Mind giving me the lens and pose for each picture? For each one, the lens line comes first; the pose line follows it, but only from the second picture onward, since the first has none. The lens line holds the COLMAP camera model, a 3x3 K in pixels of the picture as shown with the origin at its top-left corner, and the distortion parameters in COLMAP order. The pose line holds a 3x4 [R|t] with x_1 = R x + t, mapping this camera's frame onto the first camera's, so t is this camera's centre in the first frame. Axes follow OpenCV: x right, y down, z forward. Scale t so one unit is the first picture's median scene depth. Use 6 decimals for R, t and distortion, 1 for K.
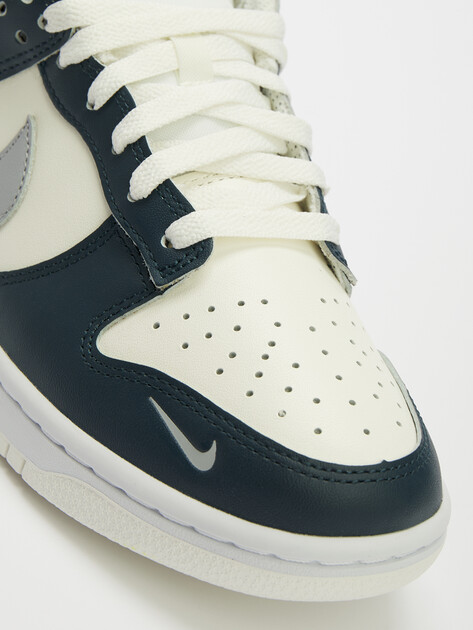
lens RADIAL K [[1246.5, 0, 236.5], [0, 1246.5, 315.0], [0, 0, 1]] dist [-0.361186, 0.513046]
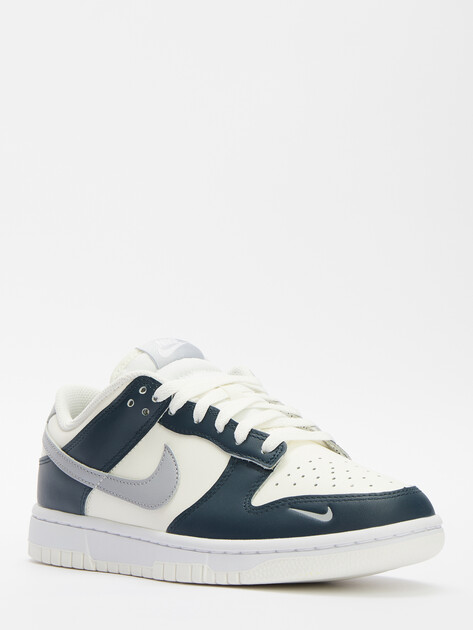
lens RADIAL K [[1246.5, 0, 236.5], [0, 1246.5, 315.0], [0, 0, 1]] dist [-0.361186, 0.513046]
pose [[0.920825, -0.284582, 0.266637, -0.569974], [0.382722, 0.790733, -0.477771, 0.714705], [-0.074874, 0.541991, 0.837042, -0.841932]]
